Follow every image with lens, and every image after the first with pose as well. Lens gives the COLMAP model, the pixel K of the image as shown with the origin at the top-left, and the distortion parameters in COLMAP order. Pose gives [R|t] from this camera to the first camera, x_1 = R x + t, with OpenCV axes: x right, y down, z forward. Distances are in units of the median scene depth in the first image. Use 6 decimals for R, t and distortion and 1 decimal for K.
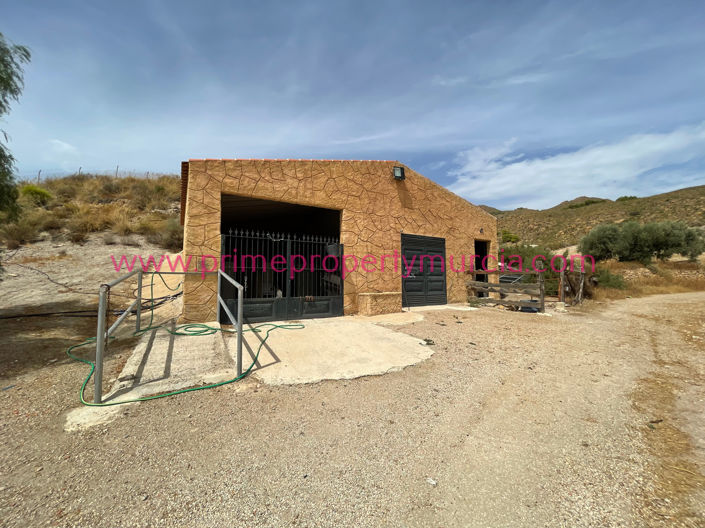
lens RADIAL K [[284.9, 0, 352.5], [0, 284.9, 264.0], [0, 0, 1]] dist [-0.000440, -0.000192]
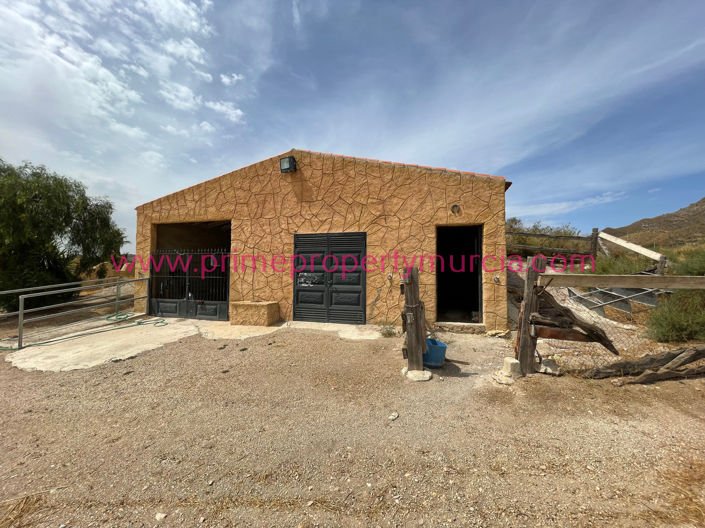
lens RADIAL K [[284.9, 0, 352.5], [0, 284.9, 264.0], [0, 0, 1]] dist [-0.000440, -0.000192]
pose [[0.672688, -0.009399, -0.739866, 0.928590], [0.038496, 0.999010, 0.022310, -0.031096], [0.738924, -0.043490, 0.672384, 0.556523]]
